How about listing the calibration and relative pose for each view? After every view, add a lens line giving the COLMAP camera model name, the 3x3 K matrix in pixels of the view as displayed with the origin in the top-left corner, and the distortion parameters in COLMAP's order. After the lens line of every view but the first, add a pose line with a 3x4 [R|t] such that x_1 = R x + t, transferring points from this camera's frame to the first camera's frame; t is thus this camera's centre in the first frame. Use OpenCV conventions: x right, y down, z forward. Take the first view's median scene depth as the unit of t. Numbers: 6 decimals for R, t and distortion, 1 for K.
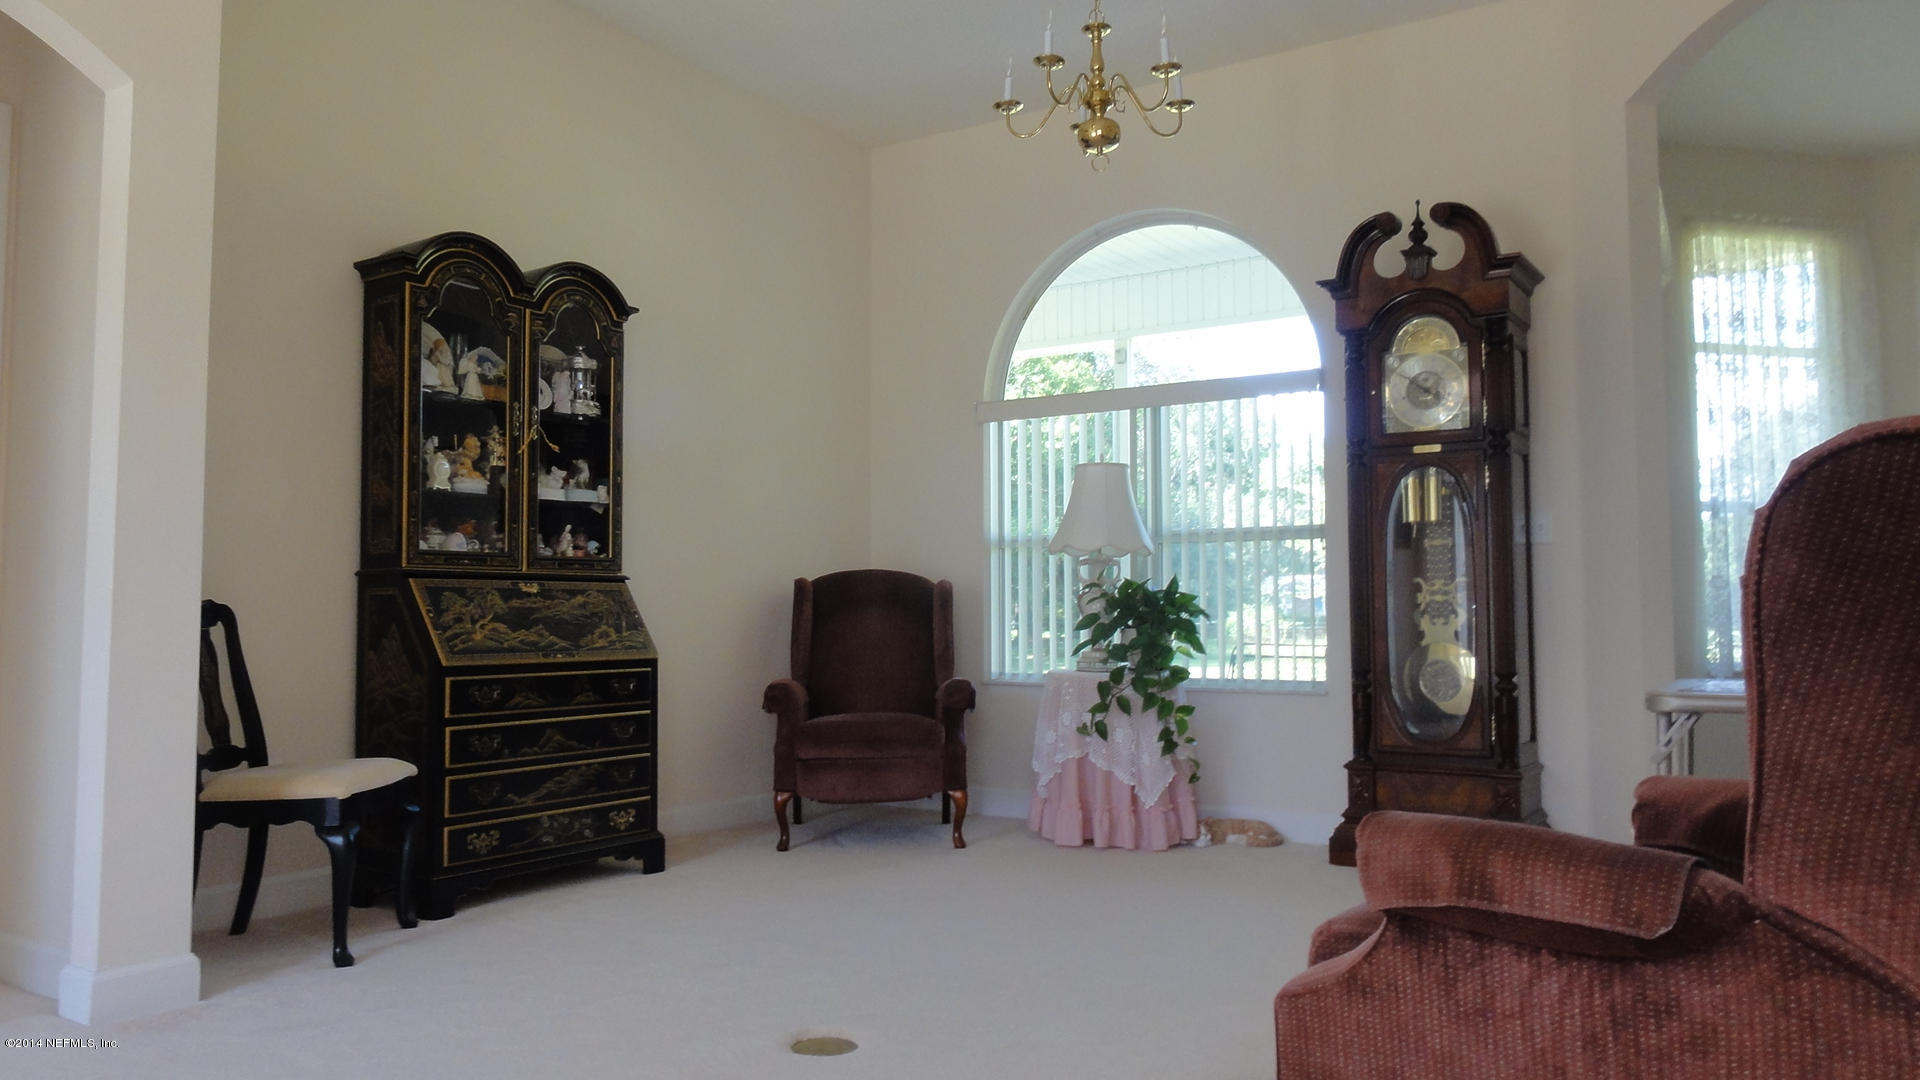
lens RADIAL K [[1356.4, 0, 960.0], [0, 1356.4, 540.0], [0, 0, 1]] dist [-0.002396, 0.011020]
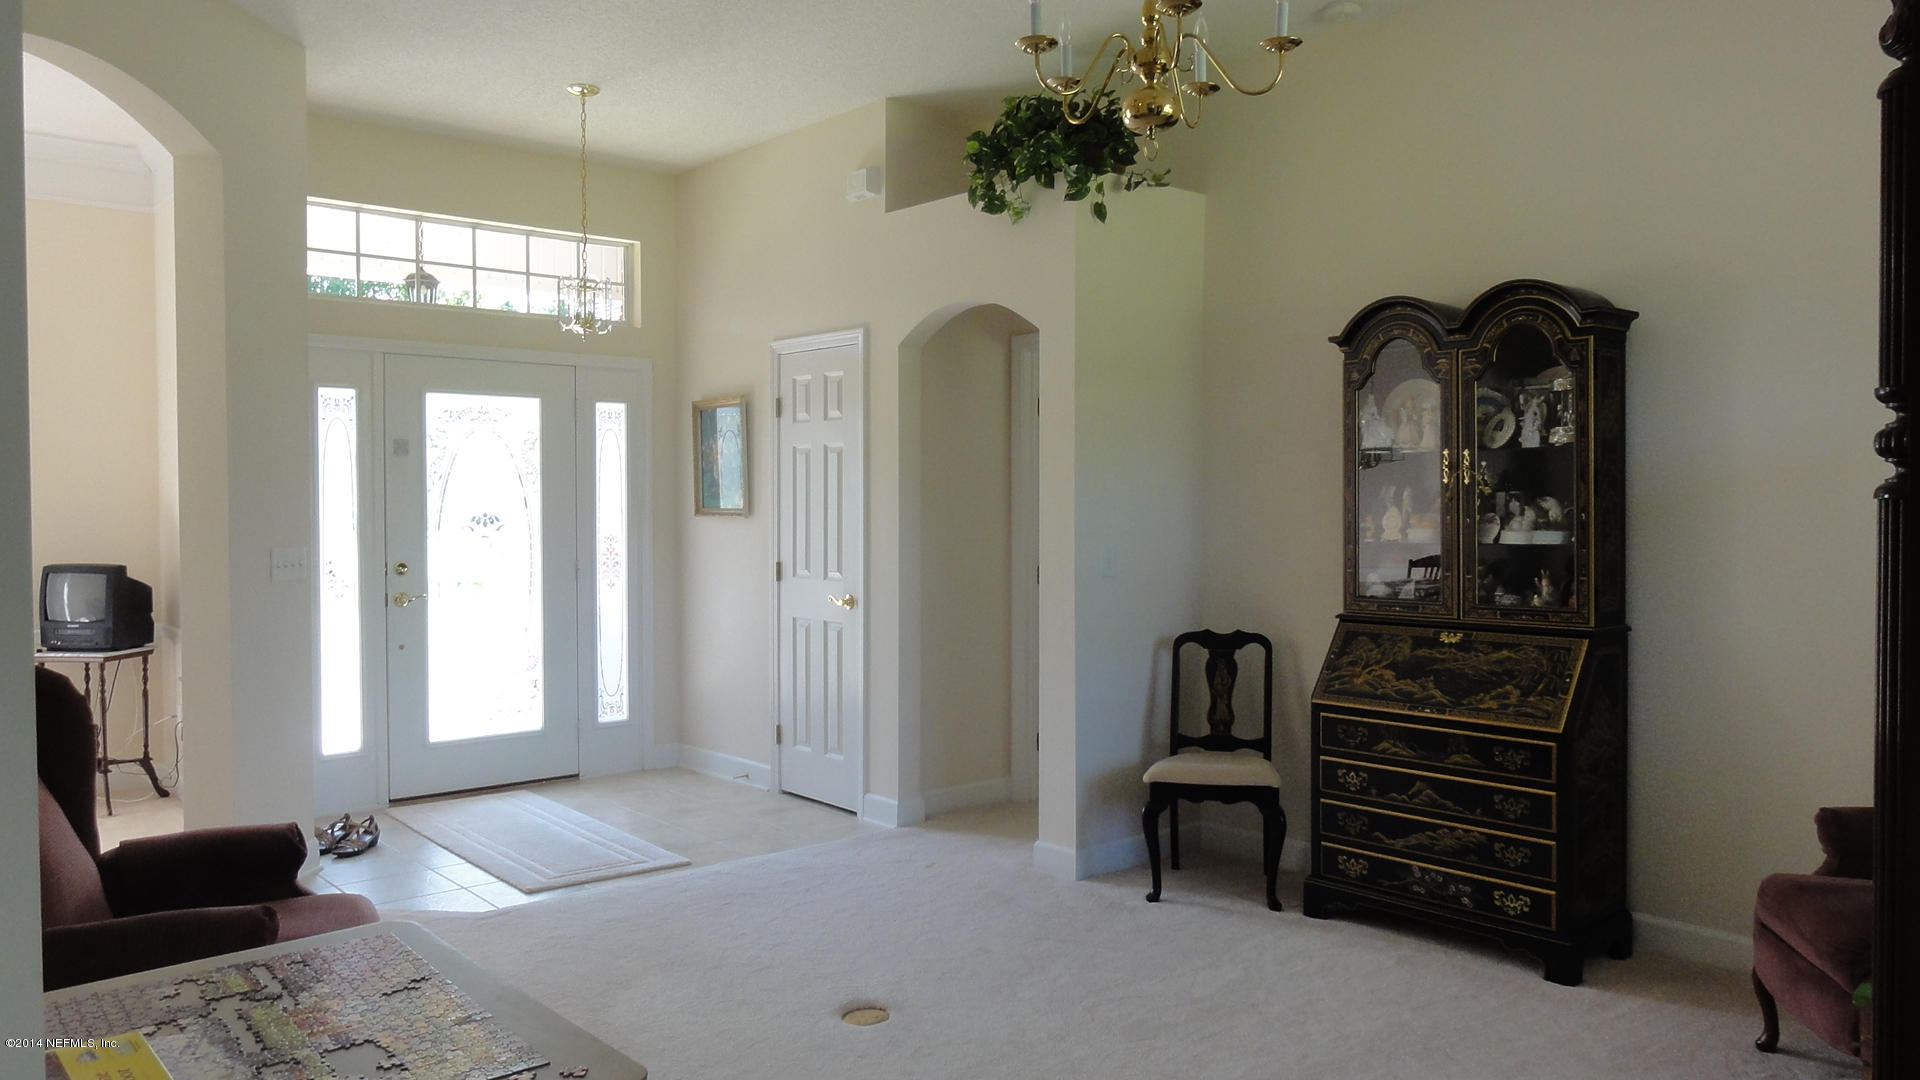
lens RADIAL K [[1356.4, 0, 960.0], [0, 1356.4, 540.0], [0, 0, 1]] dist [-0.002396, 0.011020]
pose [[-0.278771, 0.030033, -0.959888, 0.740289], [0.062568, 0.997955, 0.013053, -0.072118], [0.958317, -0.056420, -0.280080, 0.956956]]
